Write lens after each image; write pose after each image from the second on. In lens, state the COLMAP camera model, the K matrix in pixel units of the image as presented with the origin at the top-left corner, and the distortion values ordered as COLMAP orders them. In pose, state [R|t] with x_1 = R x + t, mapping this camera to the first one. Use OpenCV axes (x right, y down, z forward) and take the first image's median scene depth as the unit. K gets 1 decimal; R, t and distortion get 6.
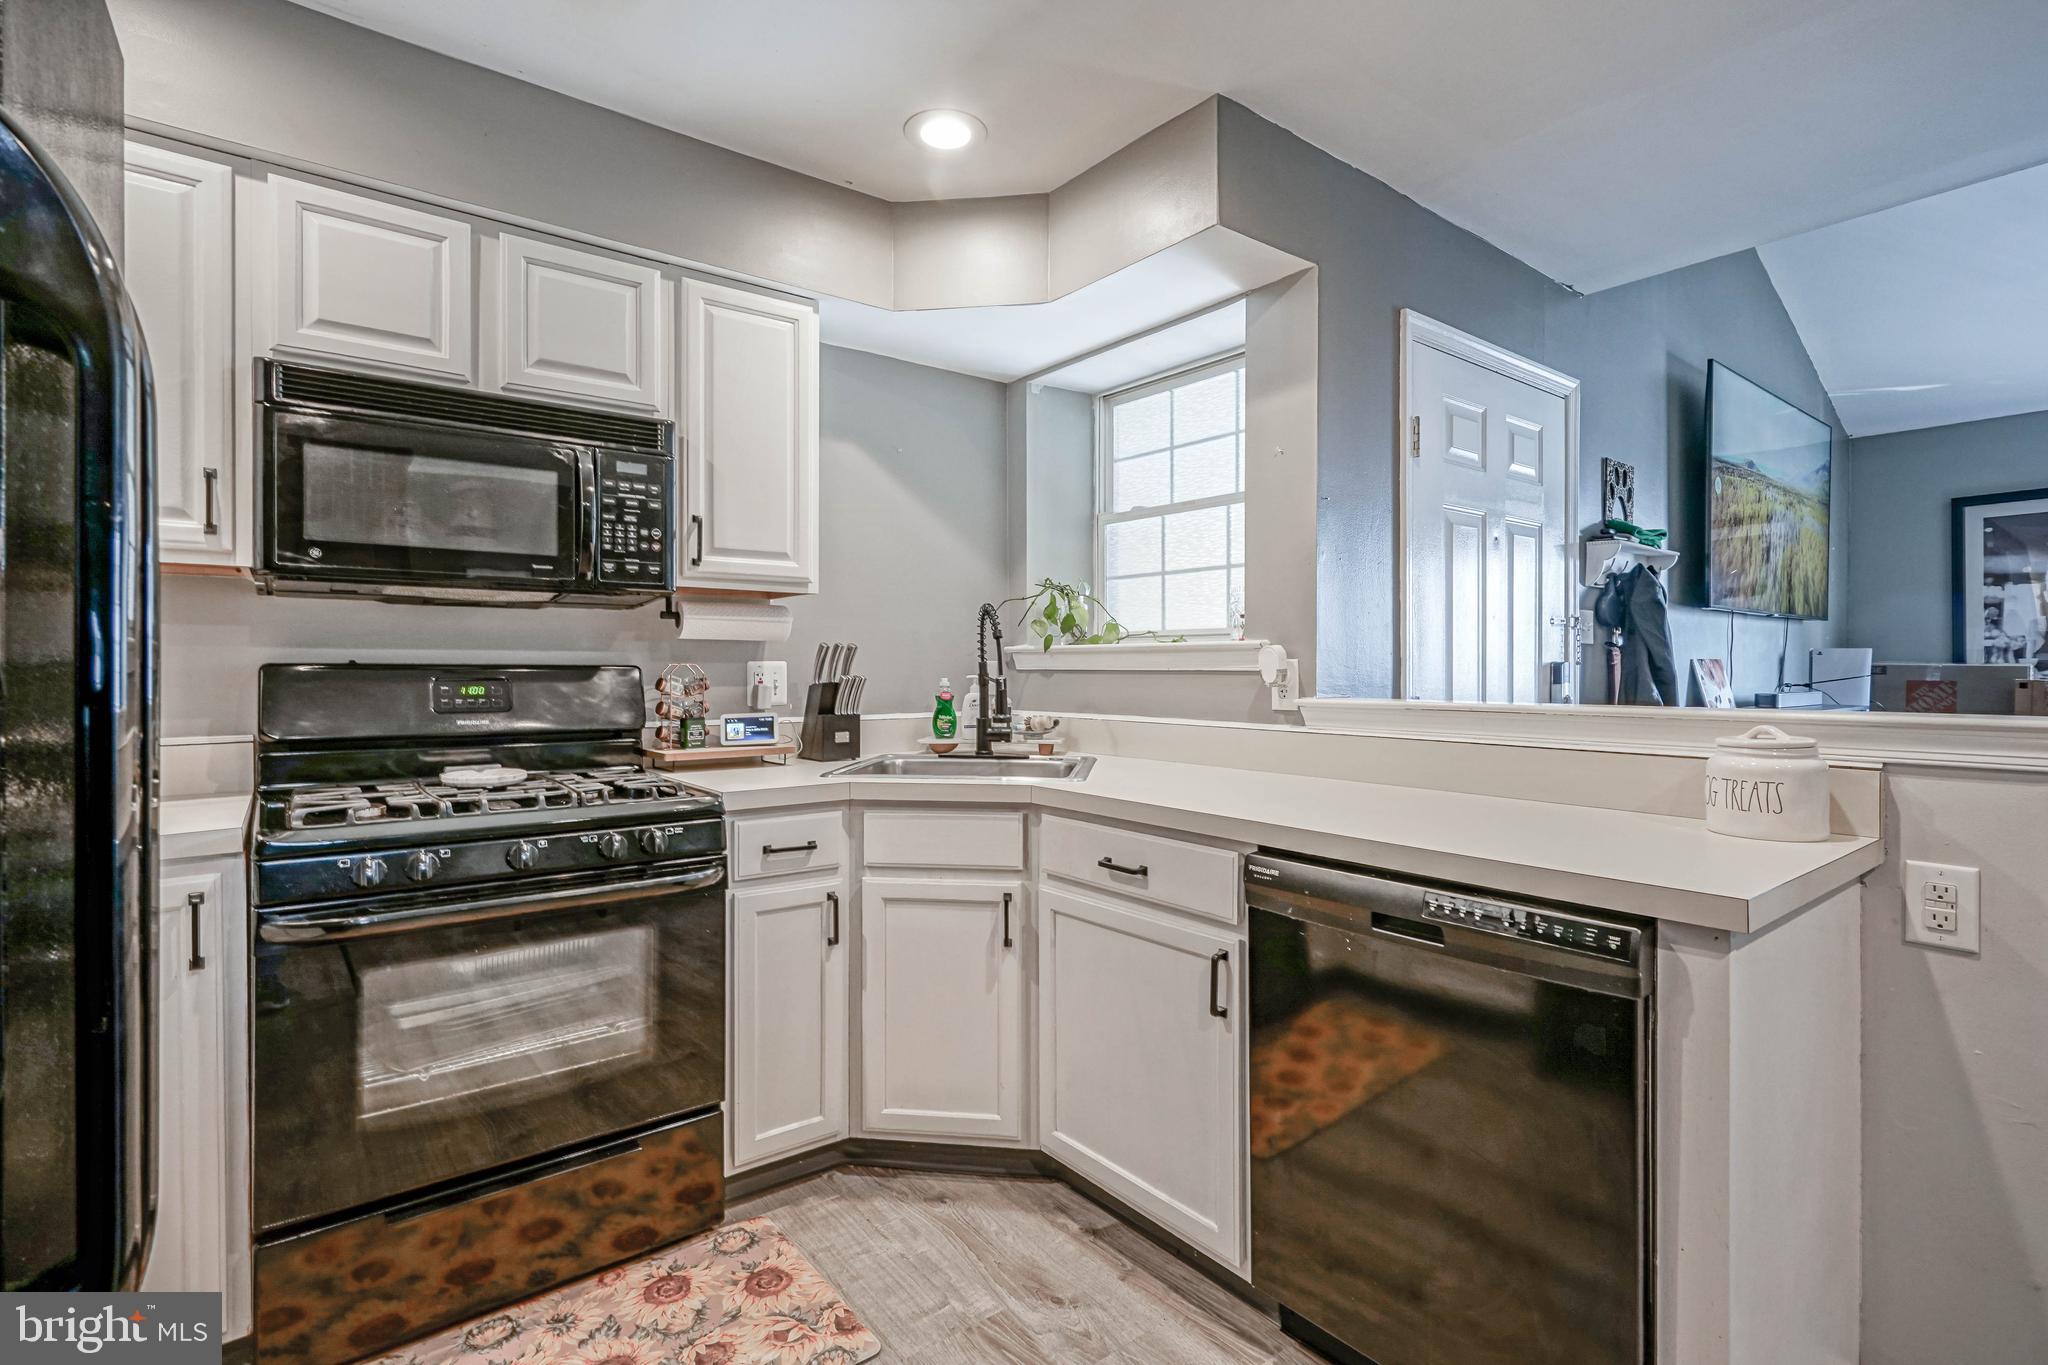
lens RADIAL K [[948.6, 0, 1014.0], [0, 948.6, 674.7], [0, 0, 1]] dist [-0.011196, -0.000600]
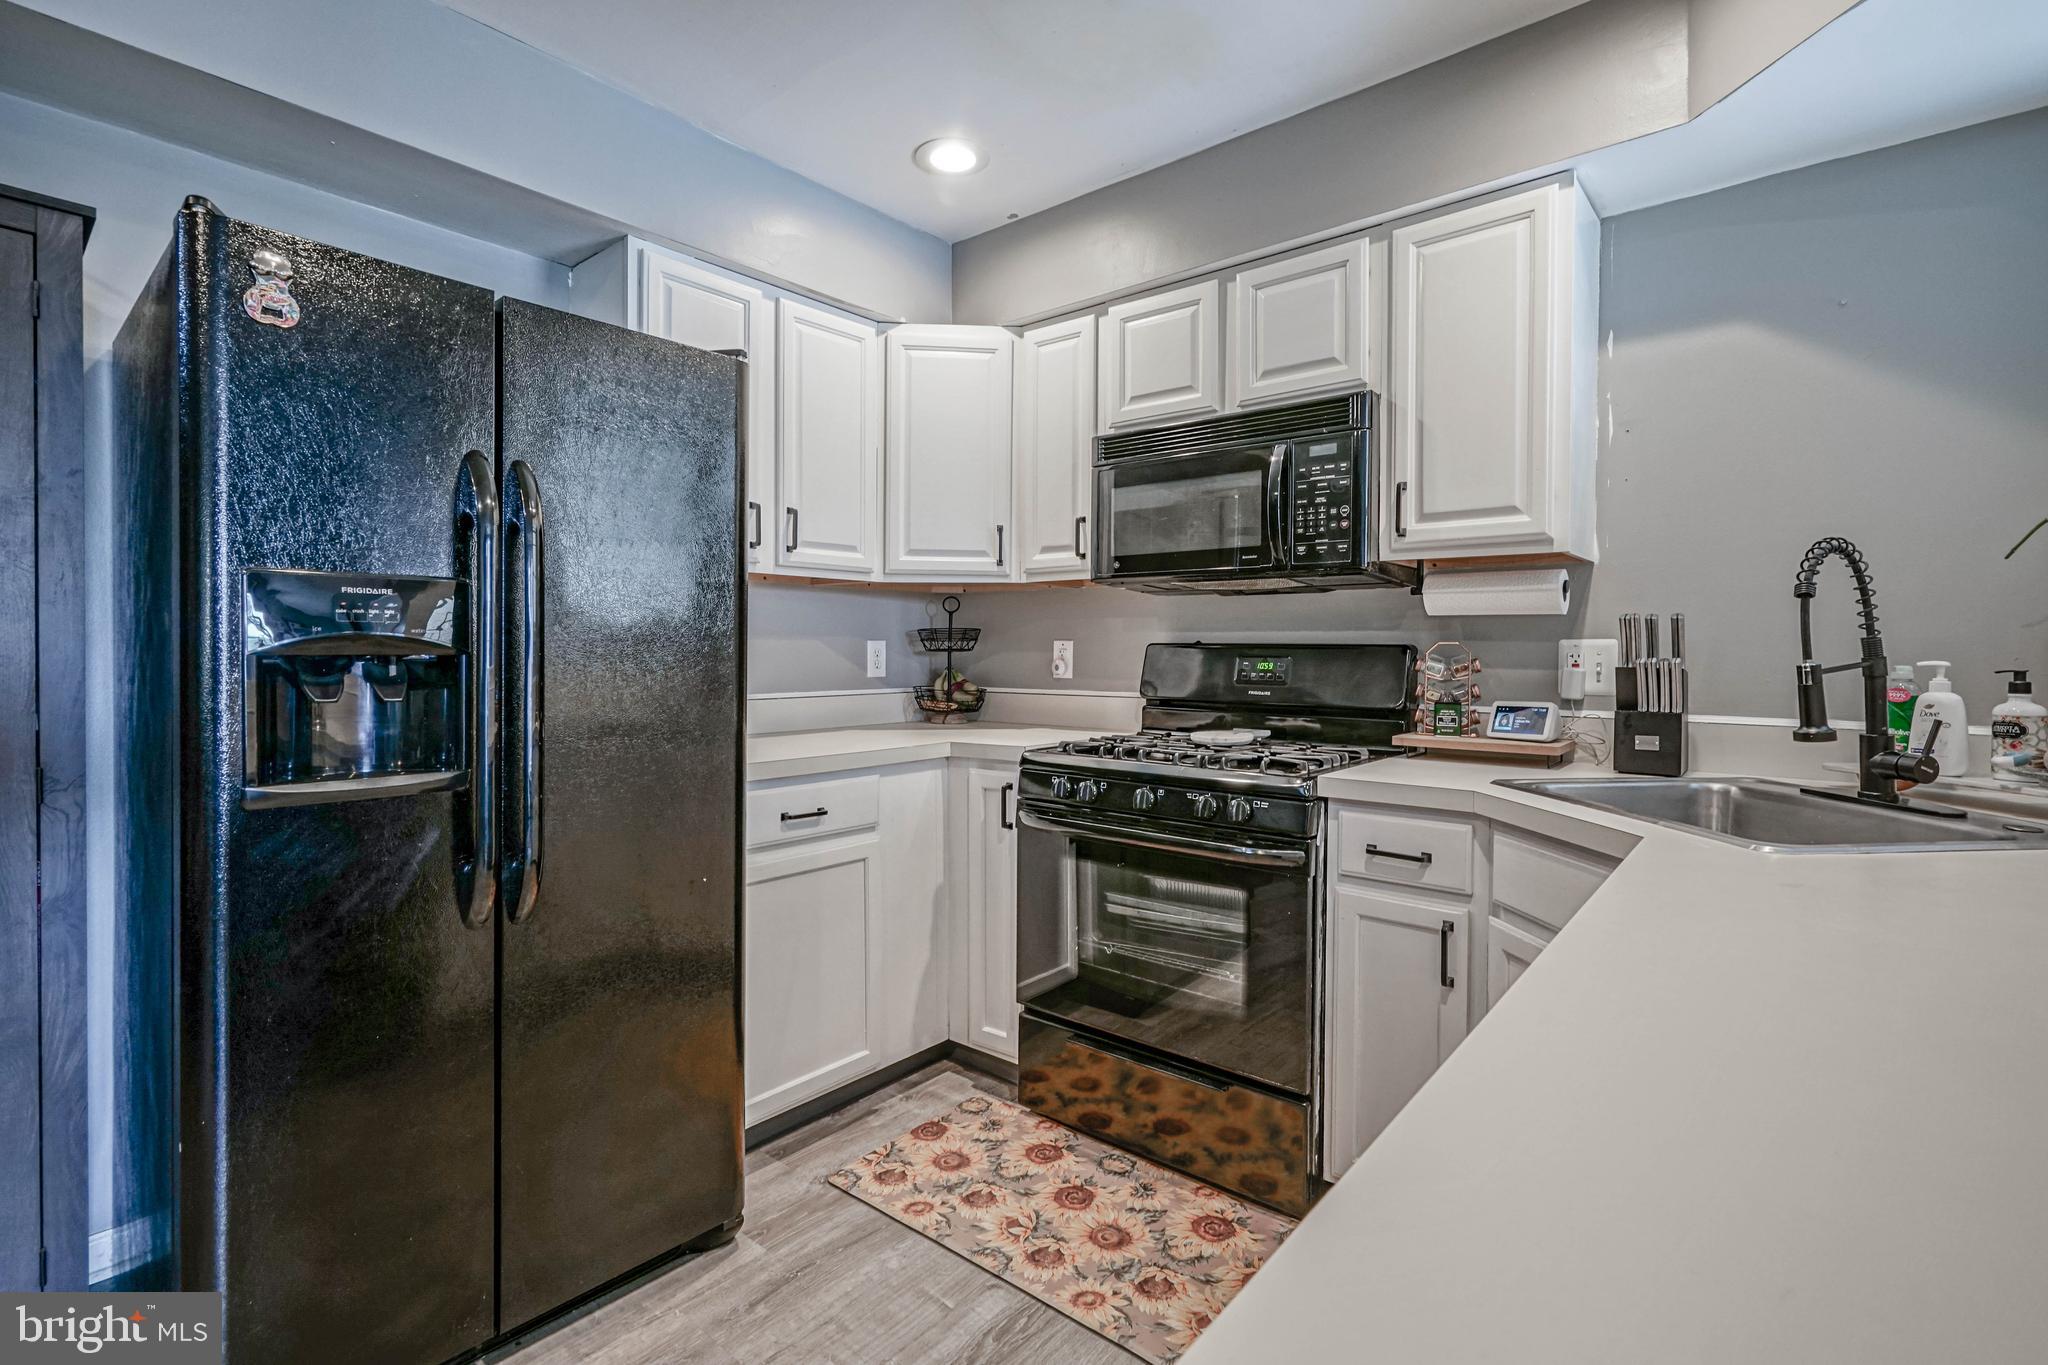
lens RADIAL K [[948.6, 0, 959.5], [0, 948.6, 652.8], [0, 0, 1]] dist [-0.011196, -0.000600]
pose [[0.172163, 0.006521, -0.985047, 0.533502], [-0.010502, 0.999933, 0.004784, -0.001207], [0.985012, 0.009521, 0.172220, 0.443015]]
